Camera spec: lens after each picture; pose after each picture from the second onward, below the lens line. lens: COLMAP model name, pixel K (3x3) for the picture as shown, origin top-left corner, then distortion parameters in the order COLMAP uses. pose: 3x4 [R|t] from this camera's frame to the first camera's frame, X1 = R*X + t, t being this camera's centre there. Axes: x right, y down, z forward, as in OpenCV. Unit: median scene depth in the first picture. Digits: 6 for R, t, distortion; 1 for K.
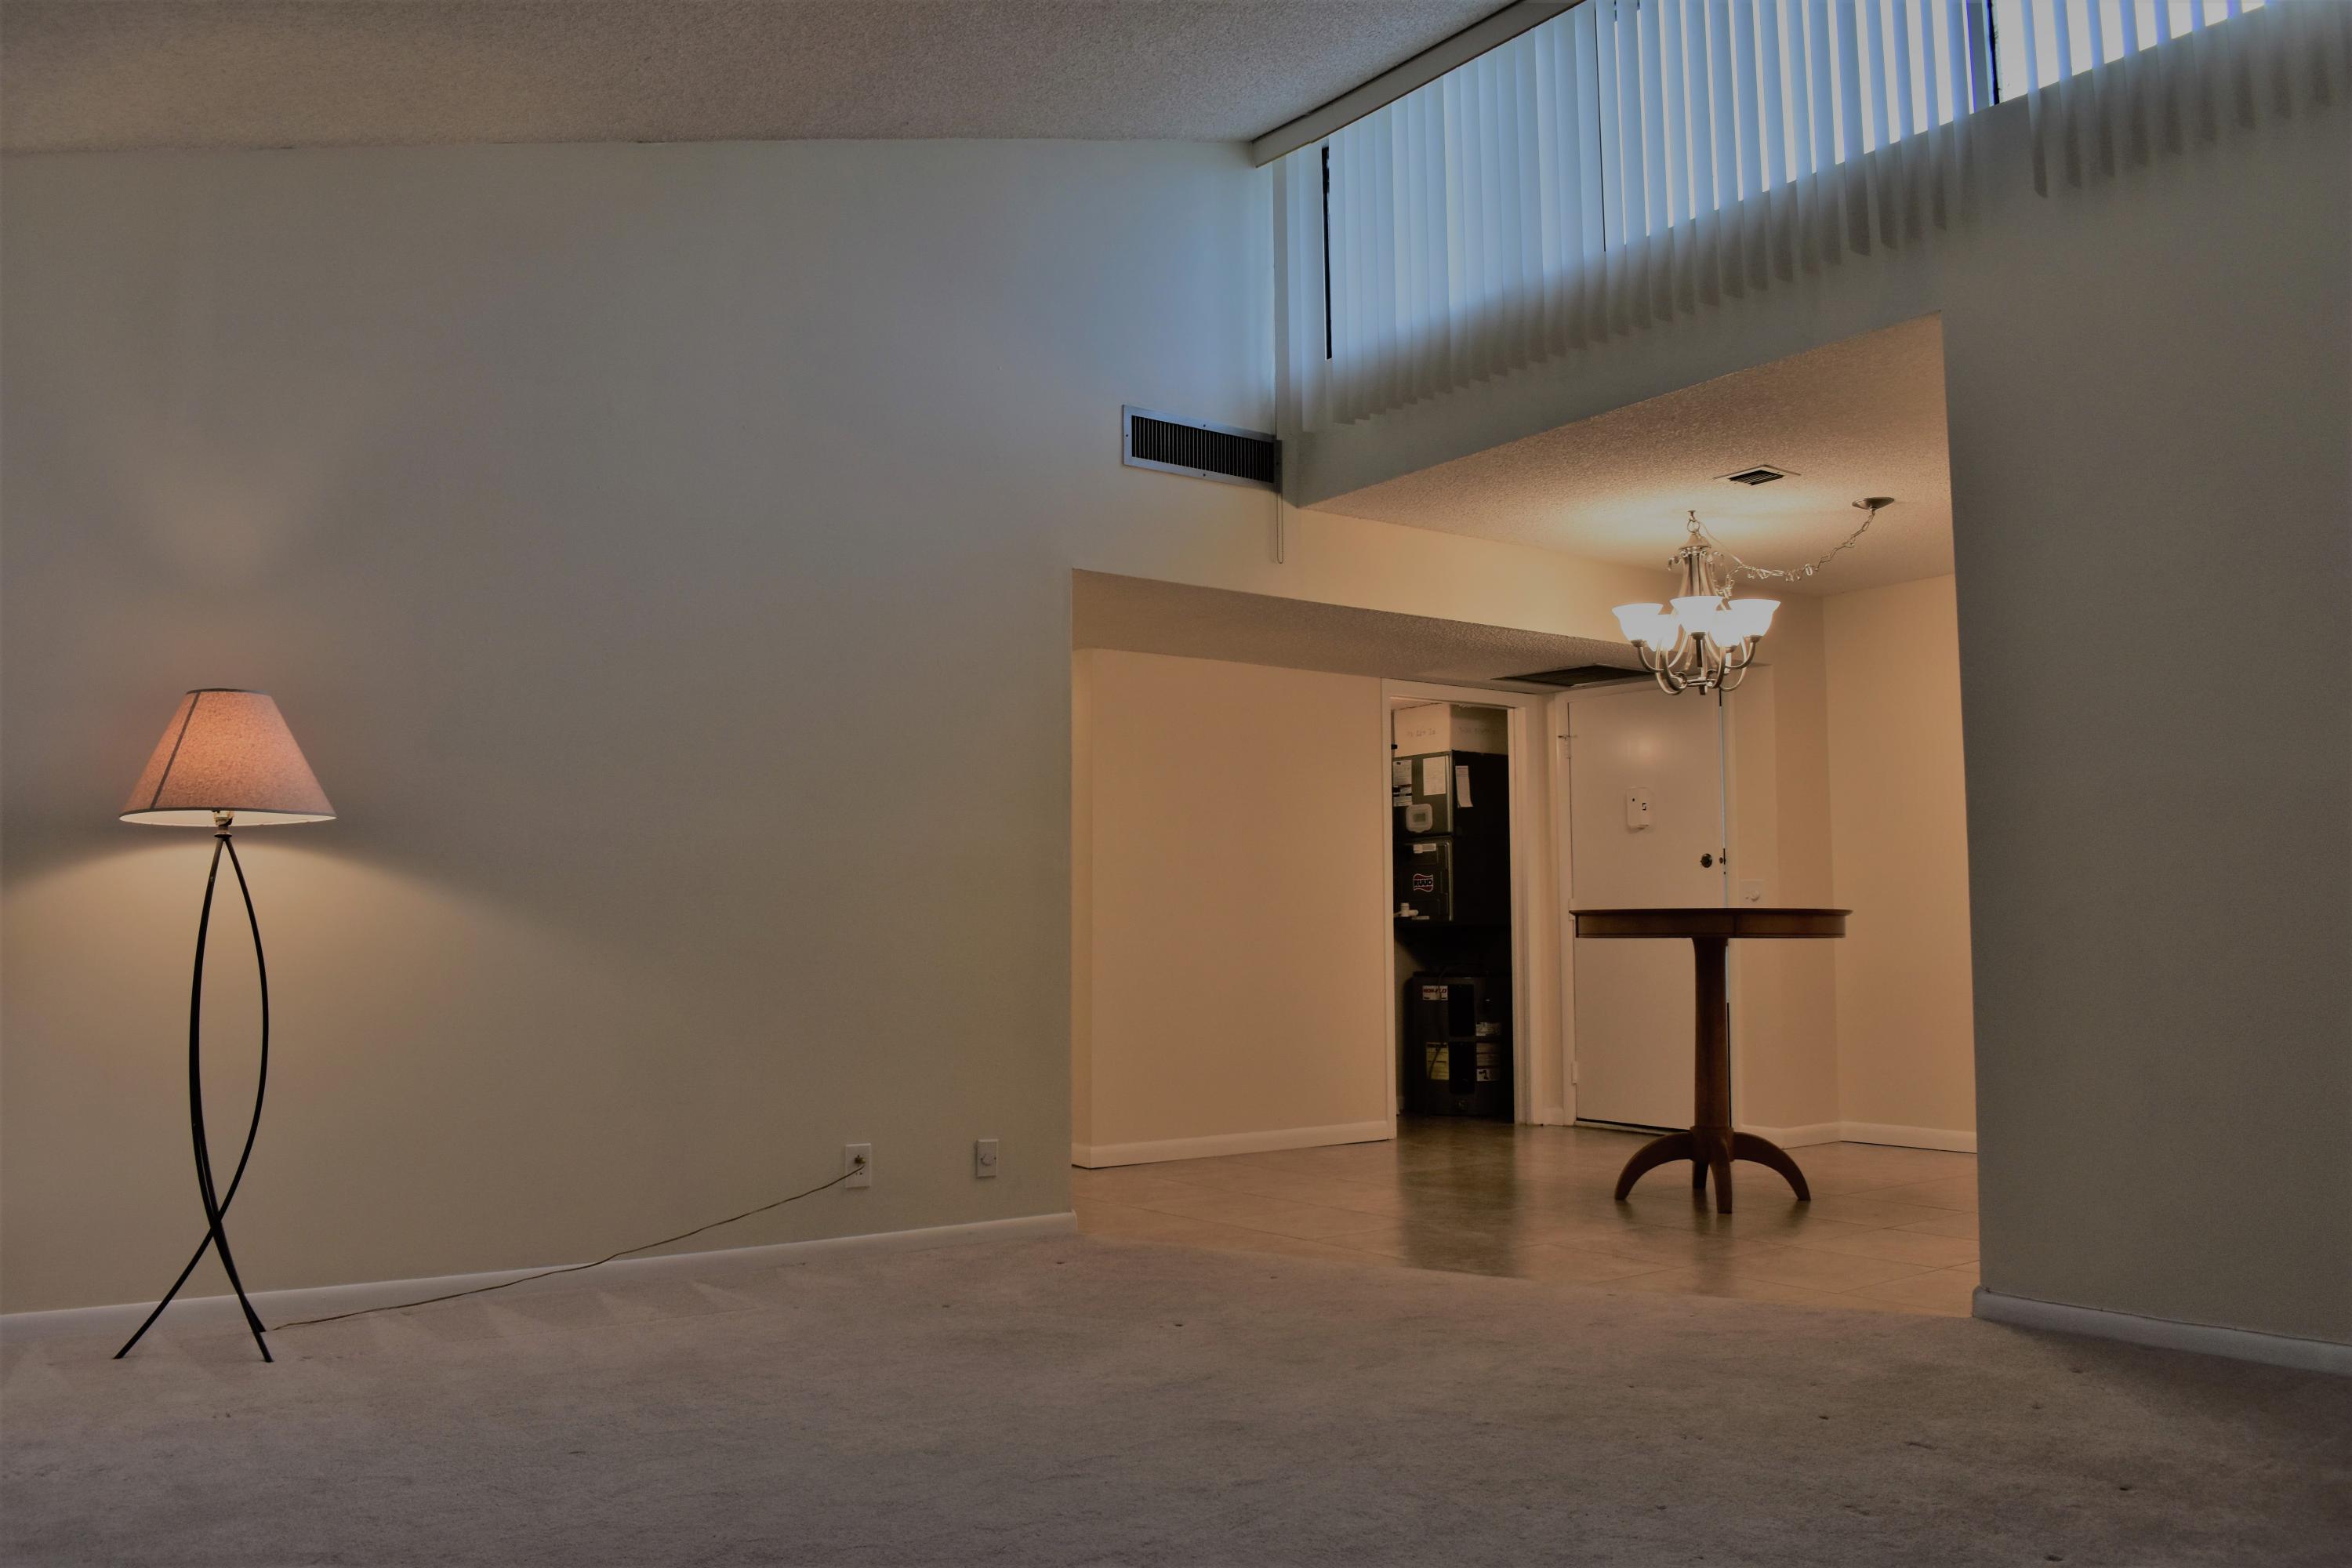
lens RADIAL K [[1869.4, 0, 1176.9], [0, 1869.4, 786.8], [0, 0, 1]] dist [-0.105580, 0.038382]
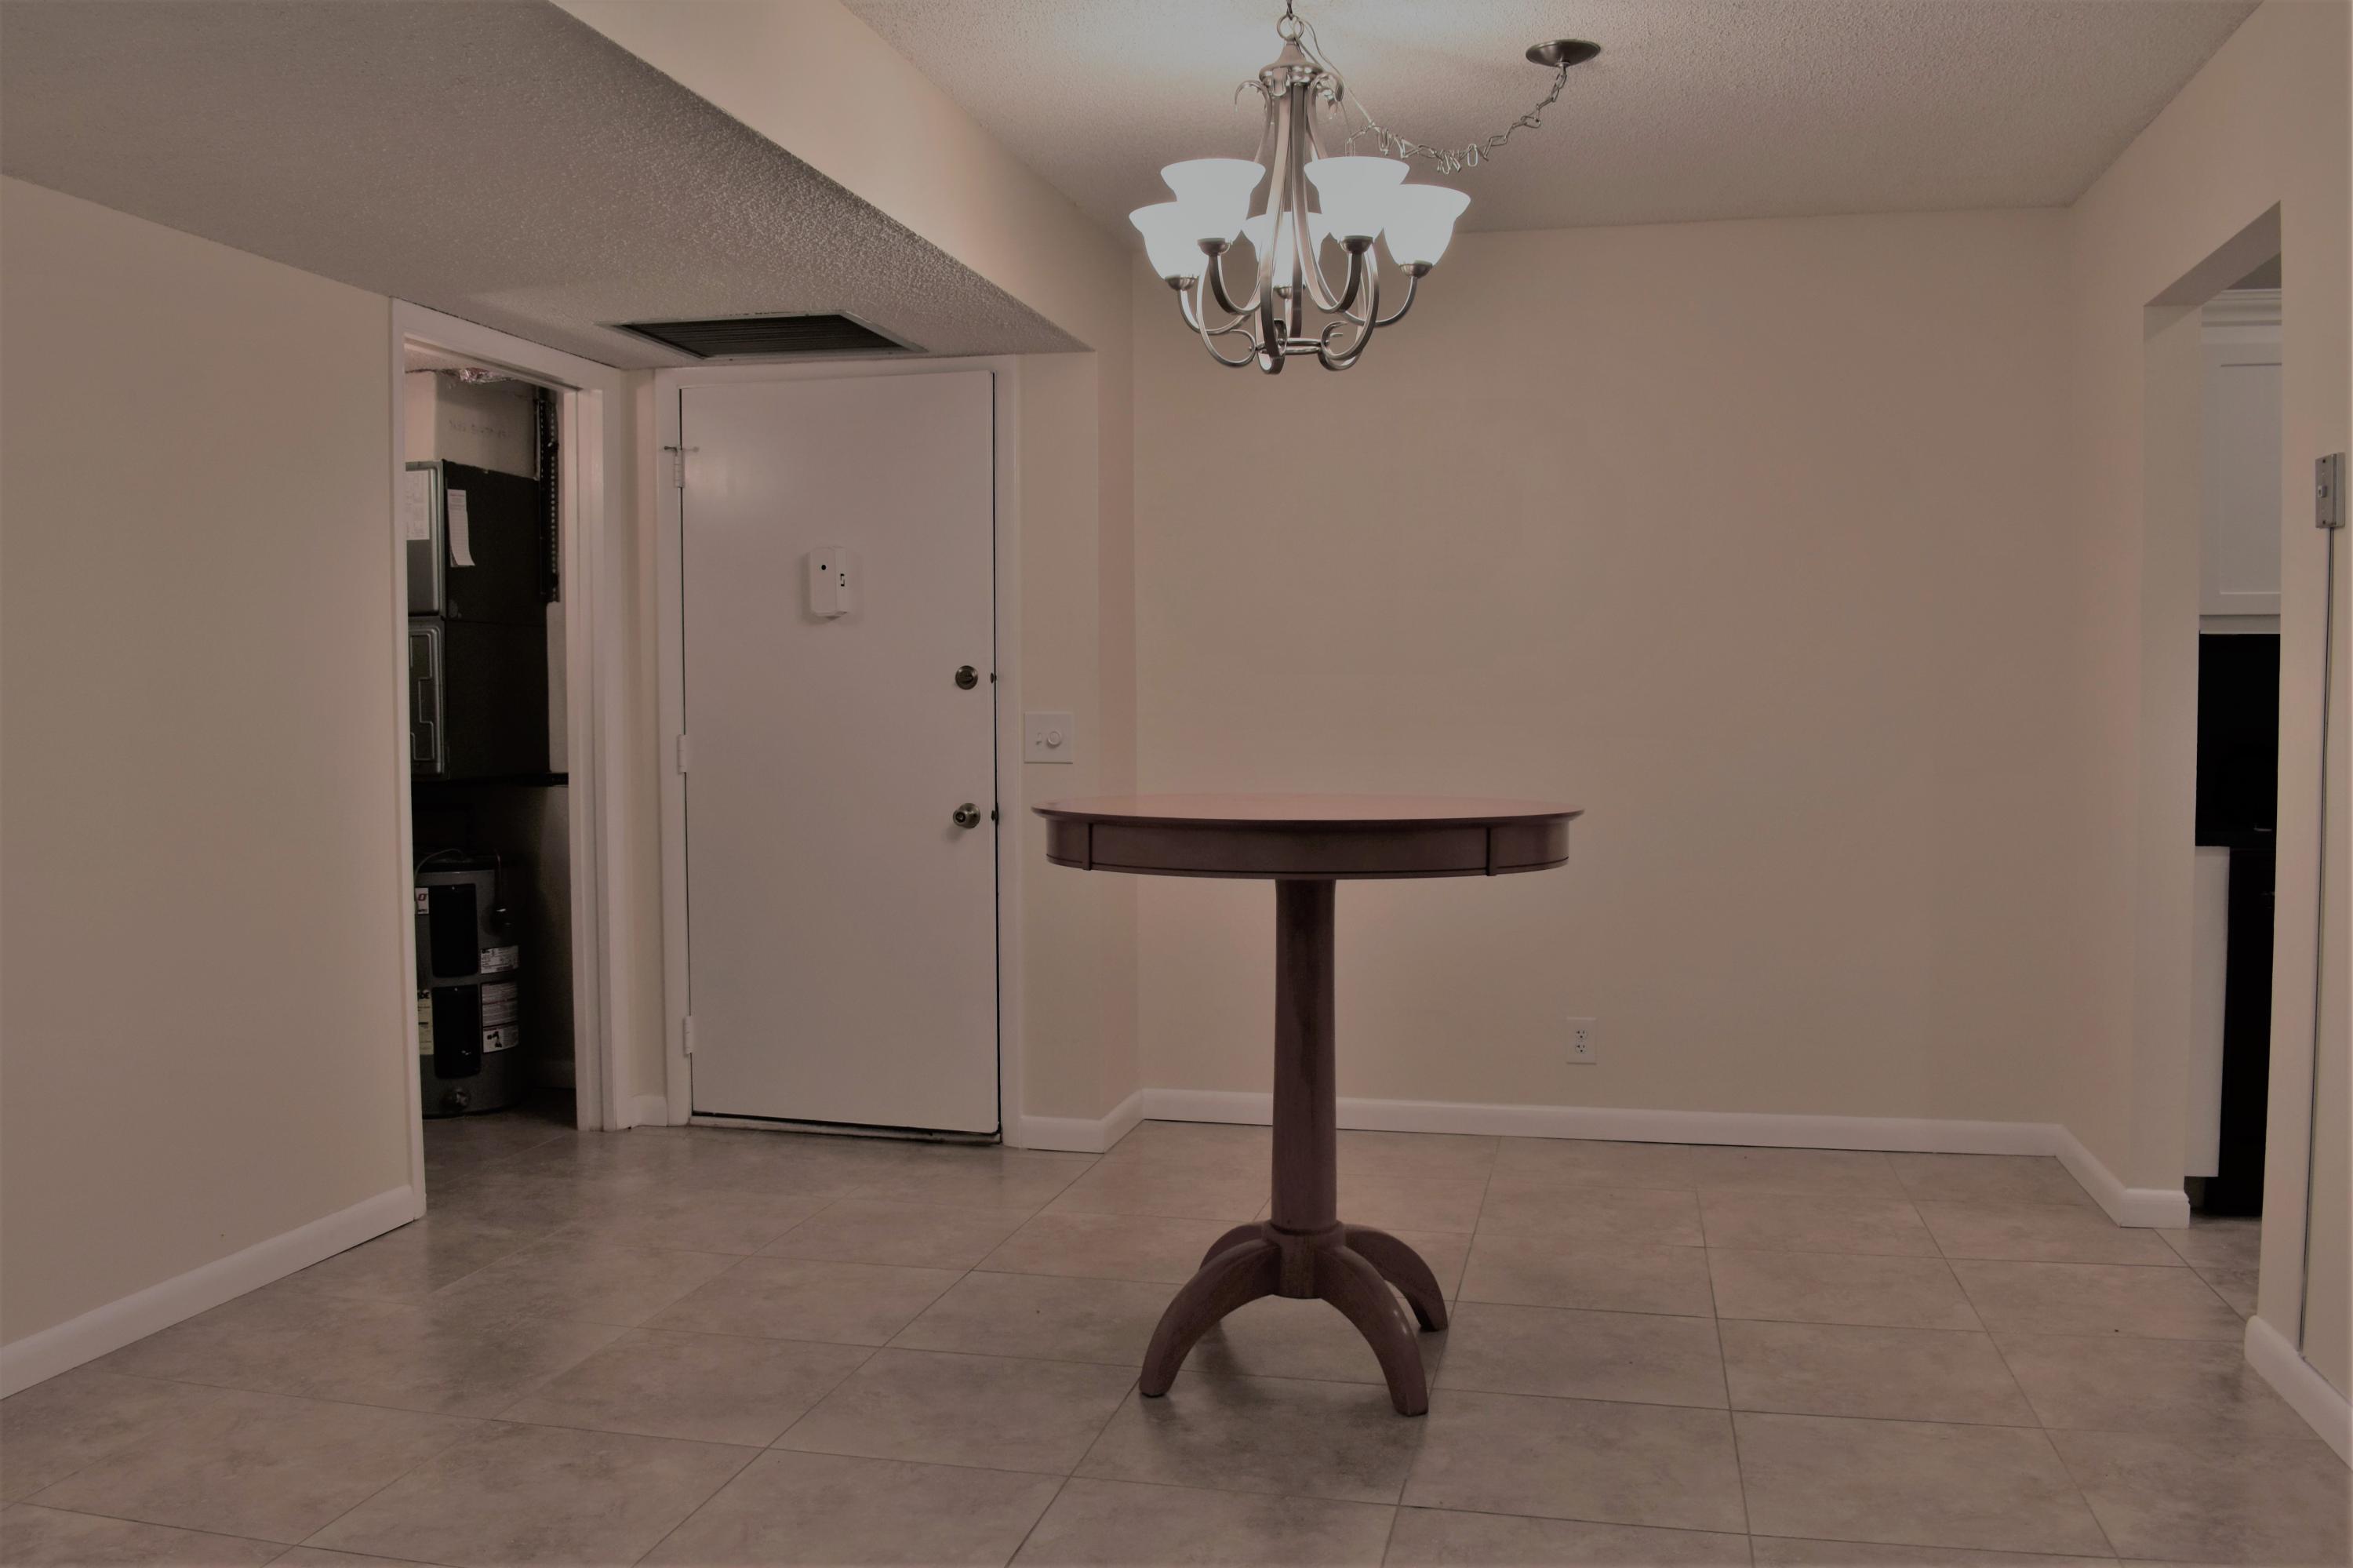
lens RADIAL K [[1870.3, 0, 1175.3], [0, 1870.3, 772.0], [0, 0, 1]] dist [-0.105580, 0.038382]
pose [[0.748228, -0.034485, 0.662544, -0.052285], [-0.049913, 0.992892, 0.108047, 0.002145], [-0.661561, -0.113913, 0.741189, 0.474048]]
